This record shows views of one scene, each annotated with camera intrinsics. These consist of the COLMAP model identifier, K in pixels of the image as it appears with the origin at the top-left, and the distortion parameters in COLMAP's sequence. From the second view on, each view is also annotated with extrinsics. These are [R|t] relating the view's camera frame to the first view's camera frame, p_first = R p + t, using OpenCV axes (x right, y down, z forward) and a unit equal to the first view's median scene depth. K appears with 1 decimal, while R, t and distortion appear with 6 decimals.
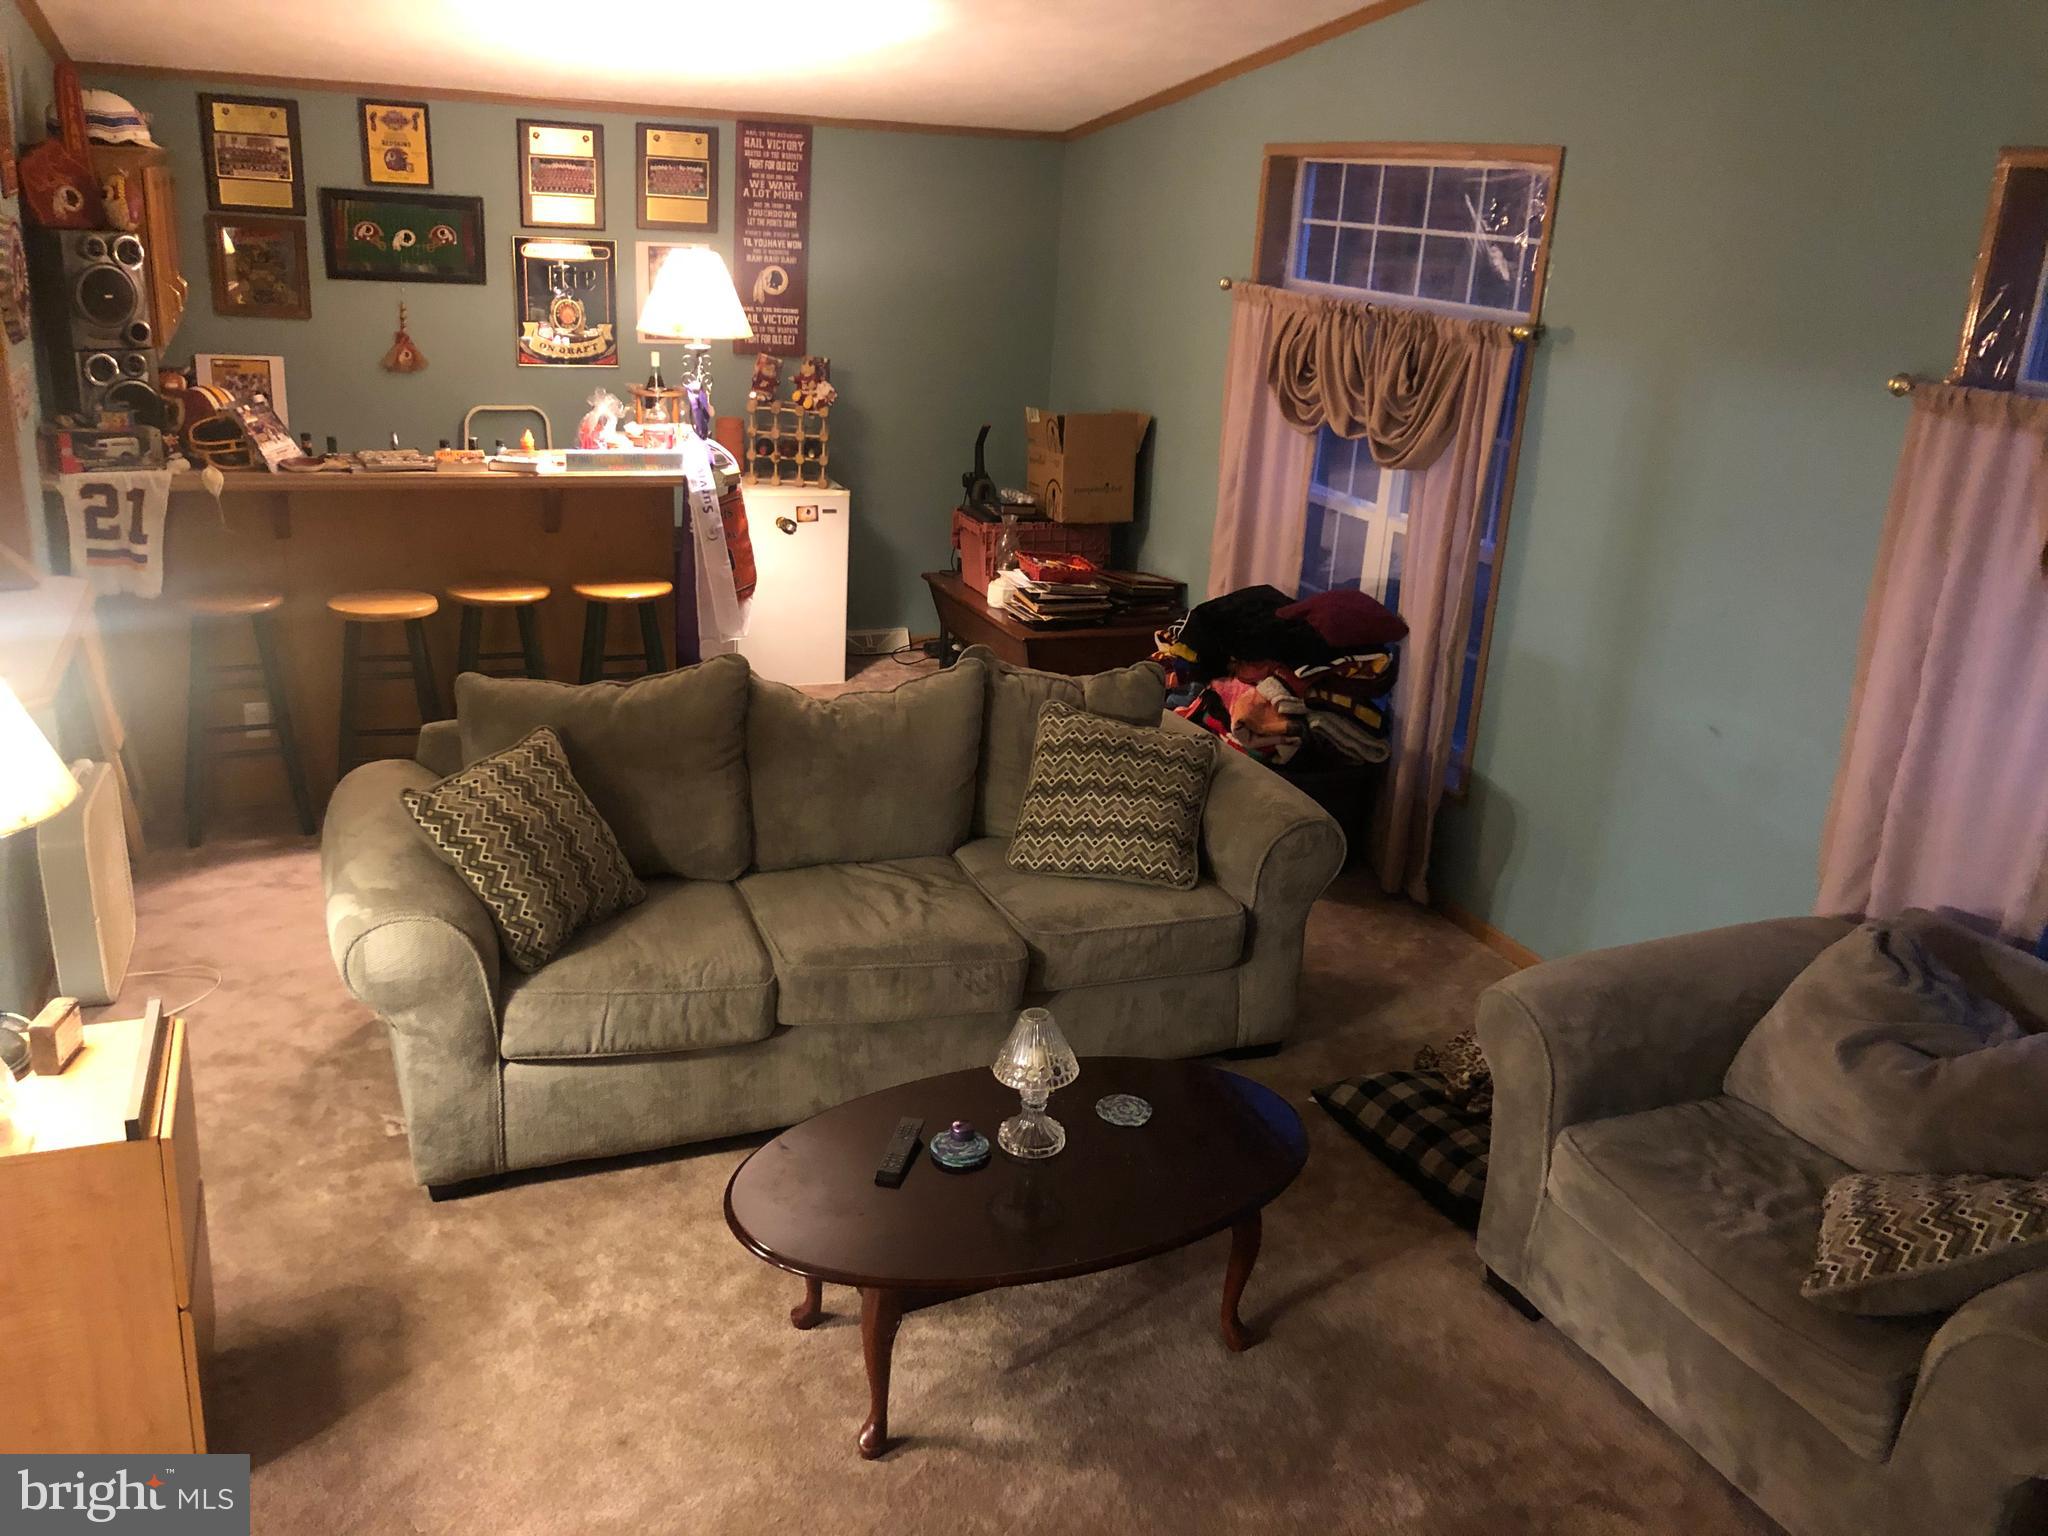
lens RADIAL K [[1679.8, 0, 1034.6], [0, 1679.8, 767.5], [0, 0, 1]] dist [0.025848, -0.036138]
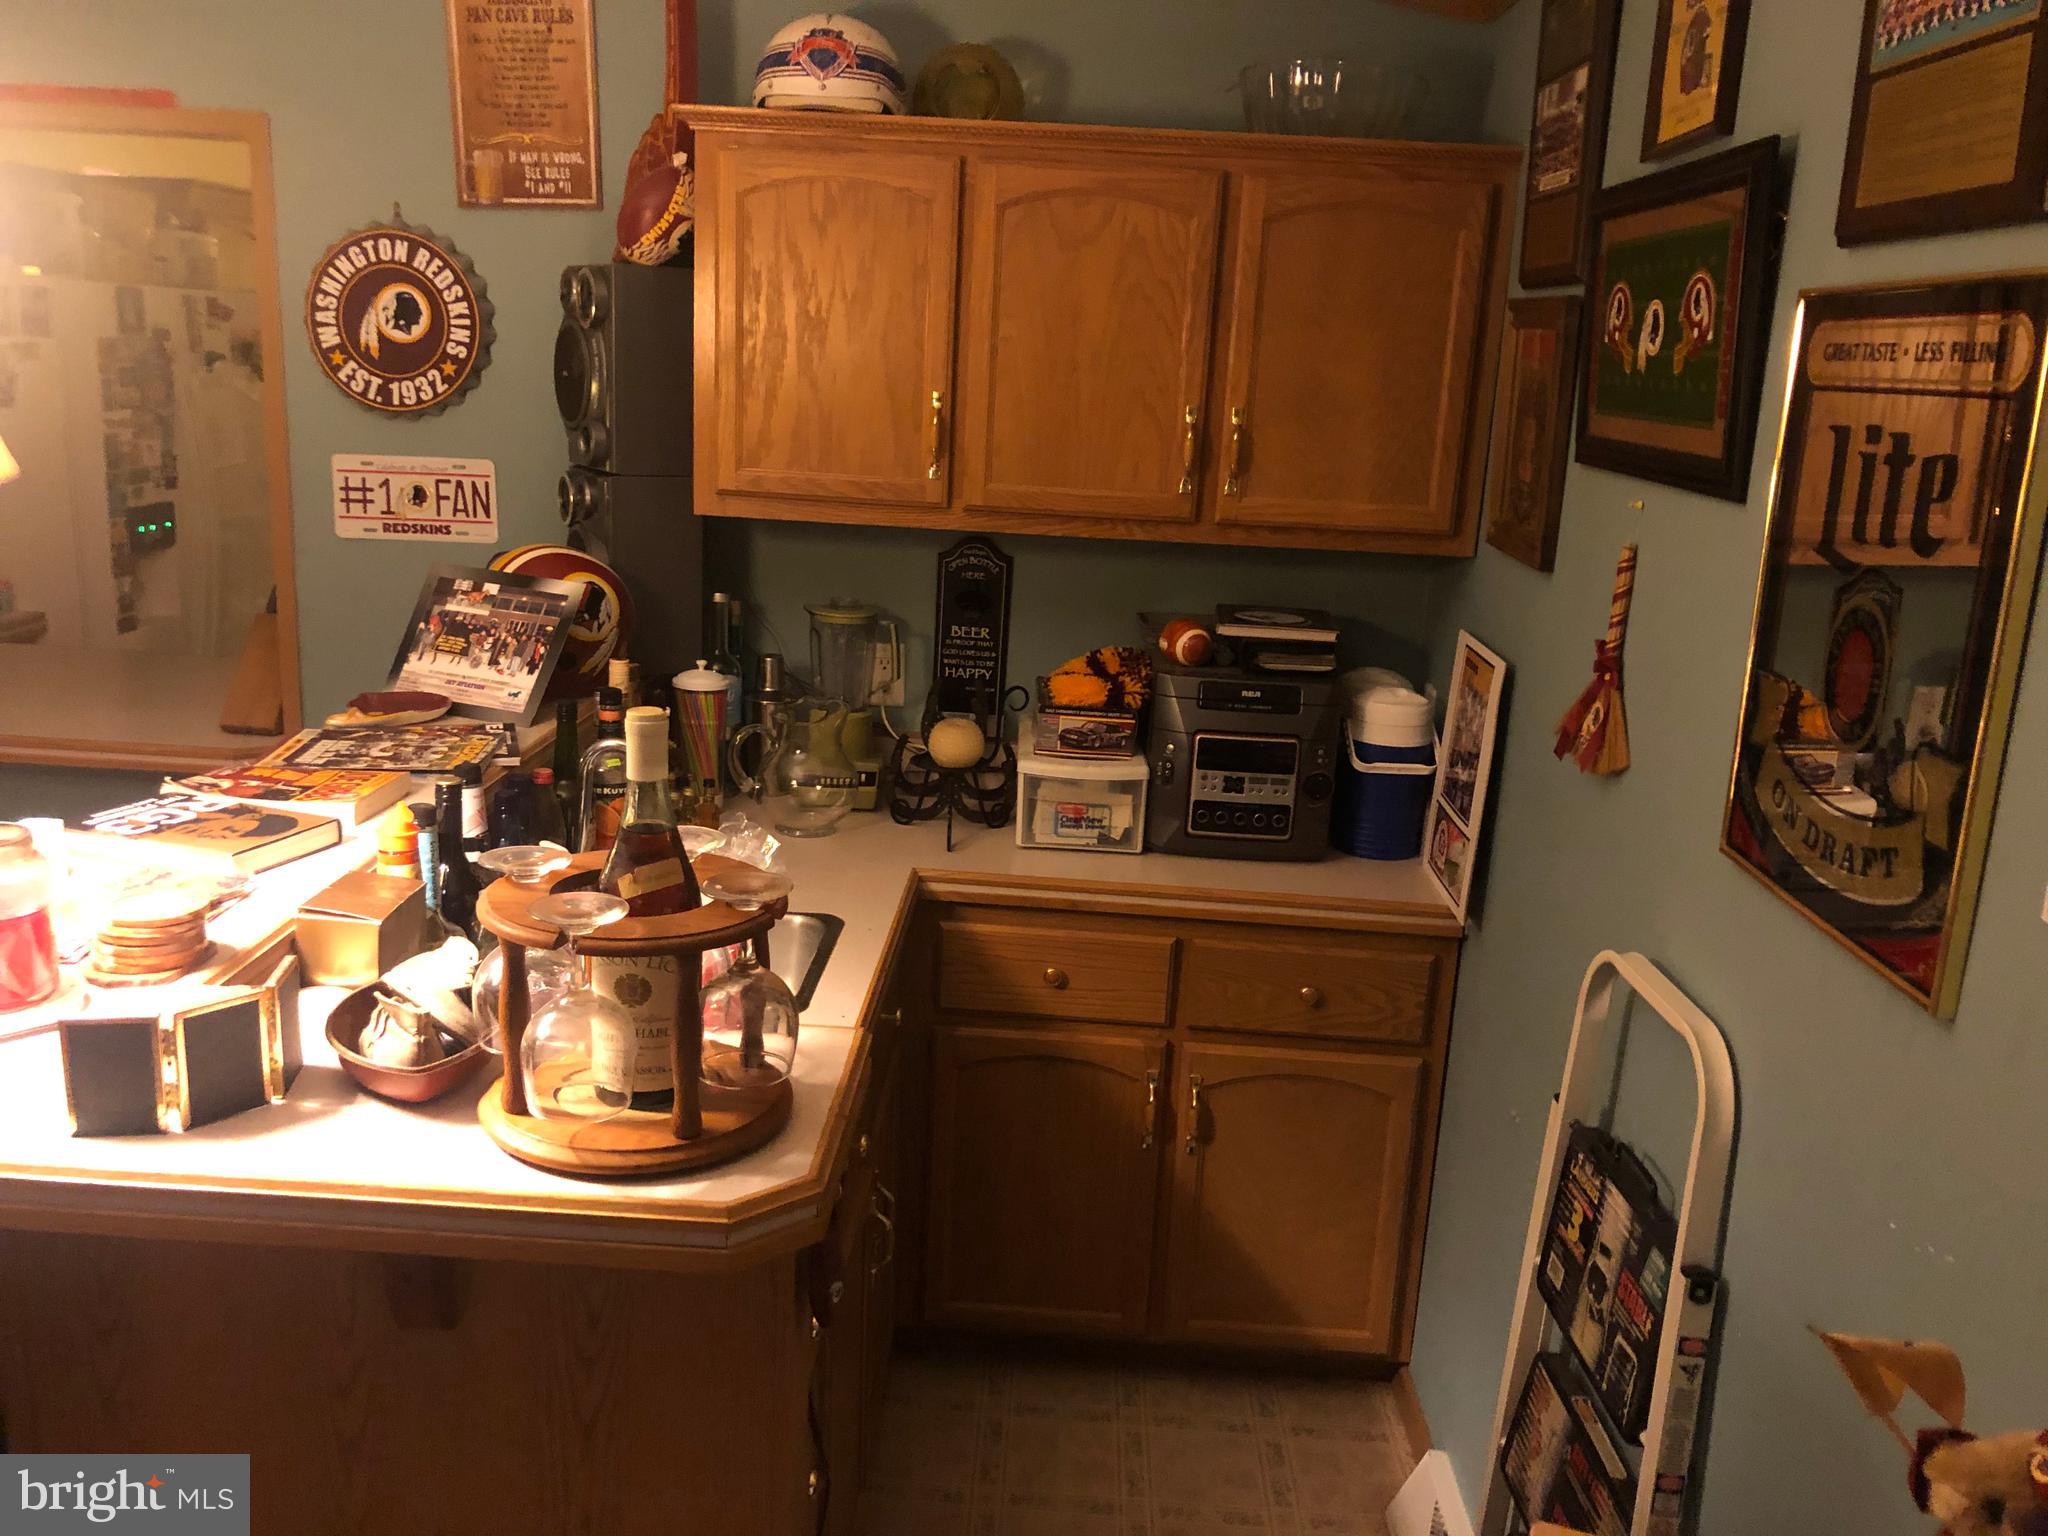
lens RADIAL K [[1679.8, 0, 1007.3], [0, 1679.8, 752.3], [0, 0, 1]] dist [0.025848, -0.036138]
pose [[-0.426482, 0.132883, -0.894681, -0.082876], [-0.362435, 0.881160, 0.303643, -0.383061], [0.828706, 0.453762, -0.327638, 1.333752]]
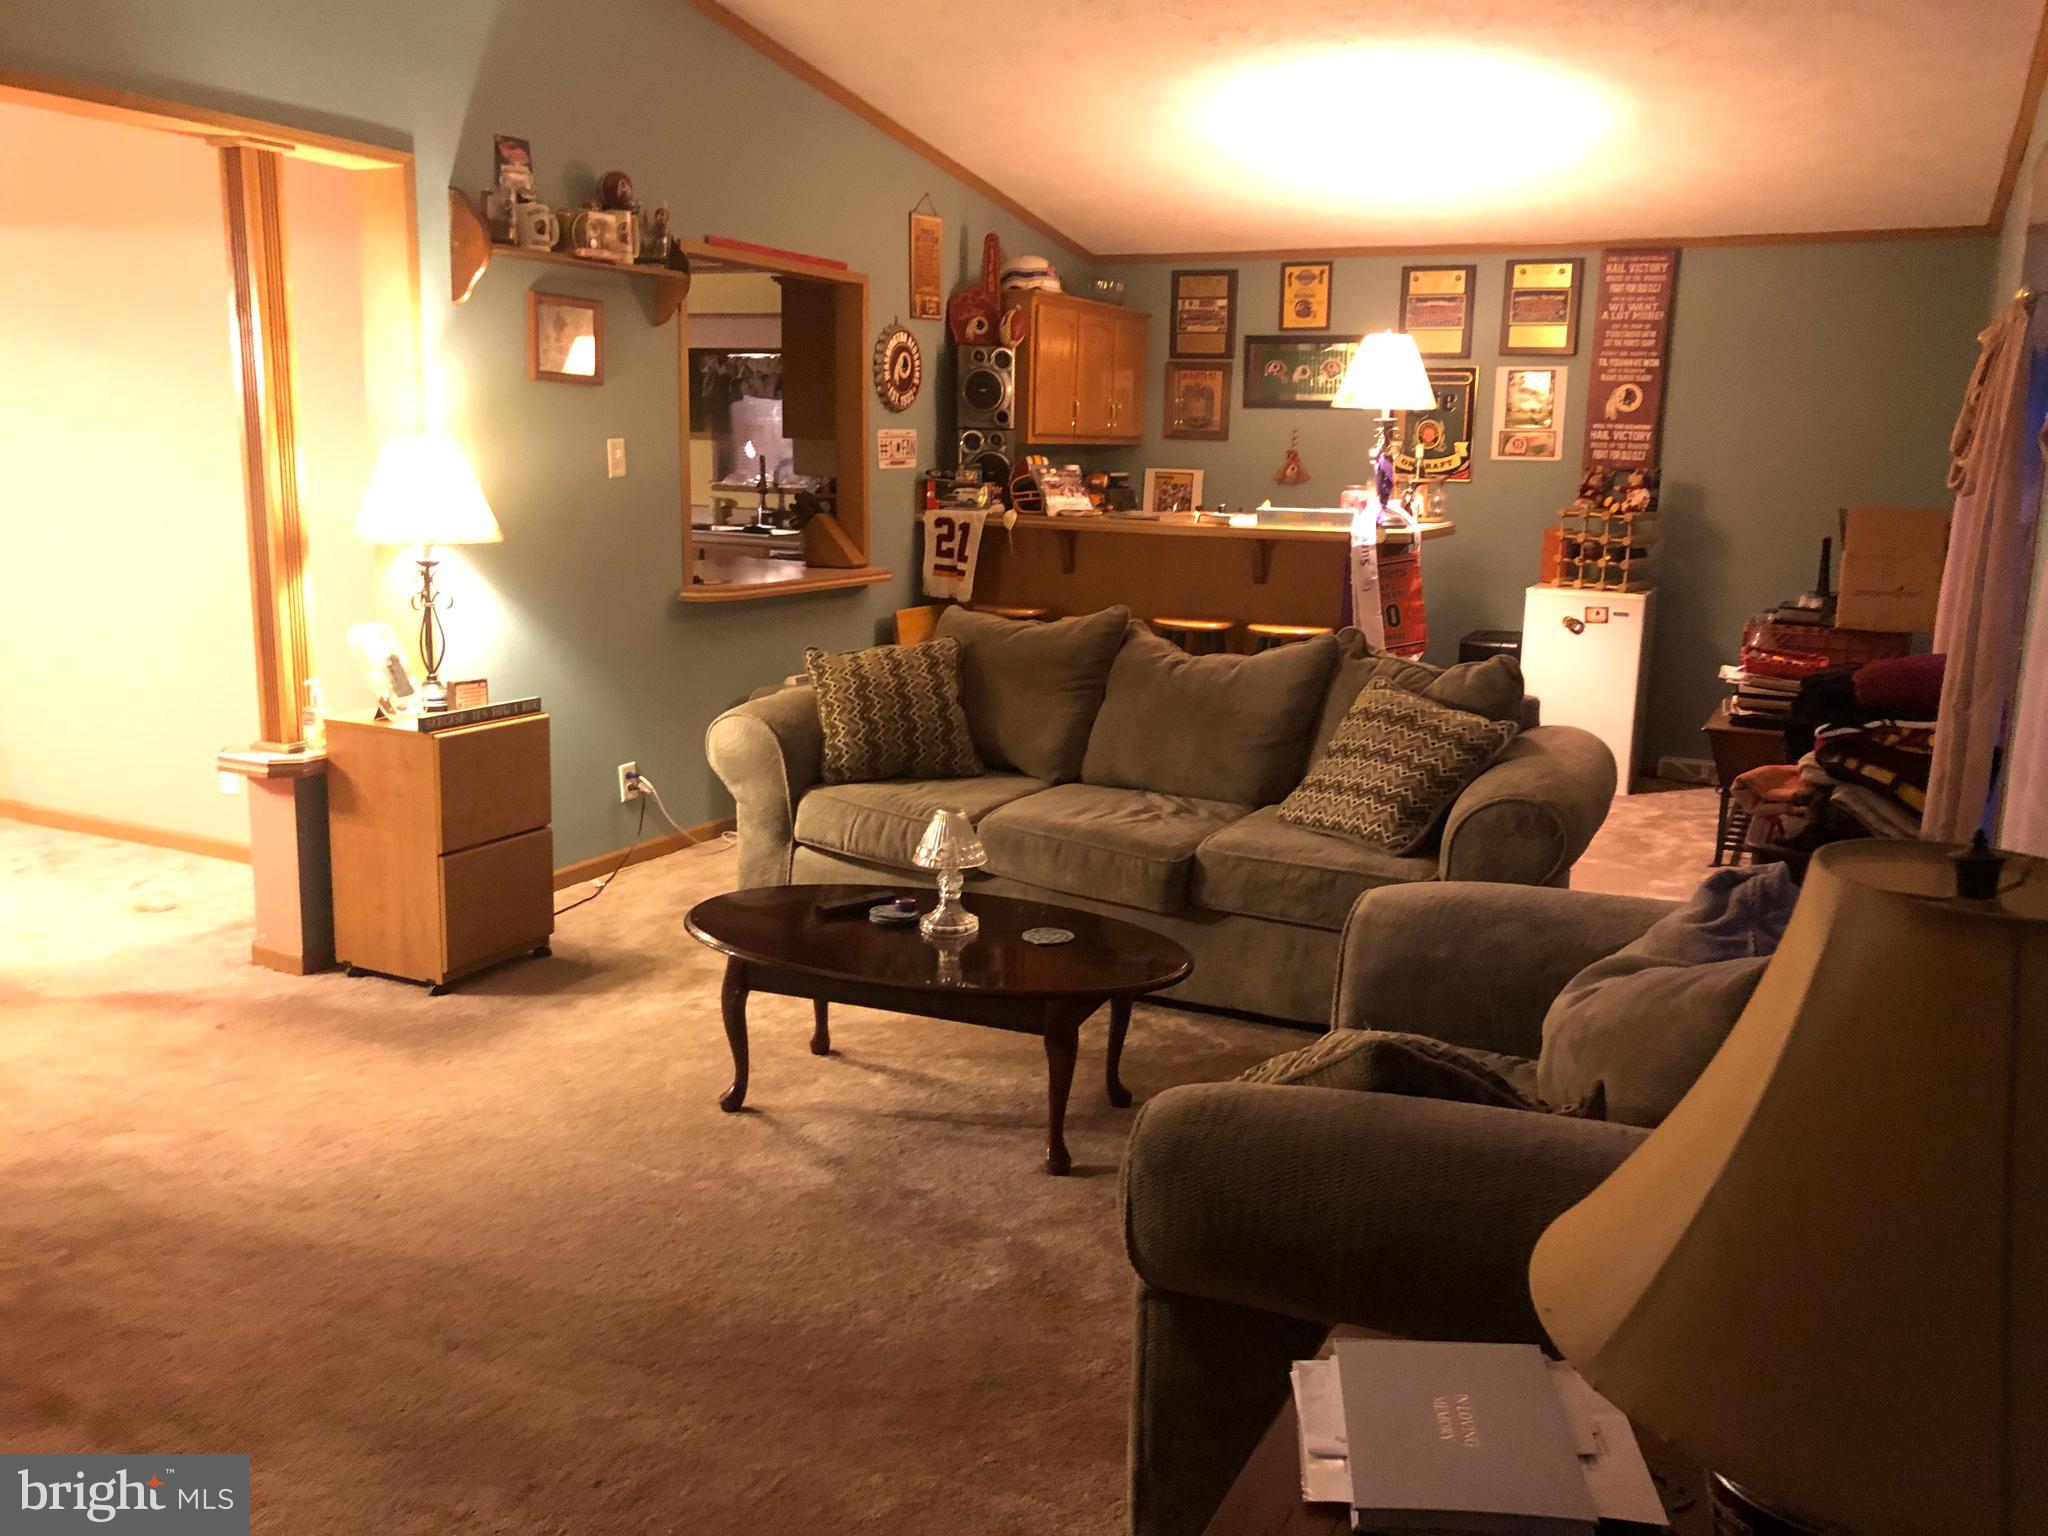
lens RADIAL K [[1679.8, 0, 1030.5], [0, 1679.8, 764.3], [0, 0, 1]] dist [0.025848, -0.036138]
pose [[0.664949, 0.101295, -0.739988, 0.533379], [-0.226938, 0.971320, -0.070964, 0.111783], [0.711577, 0.215119, 0.668867, 0.153380]]
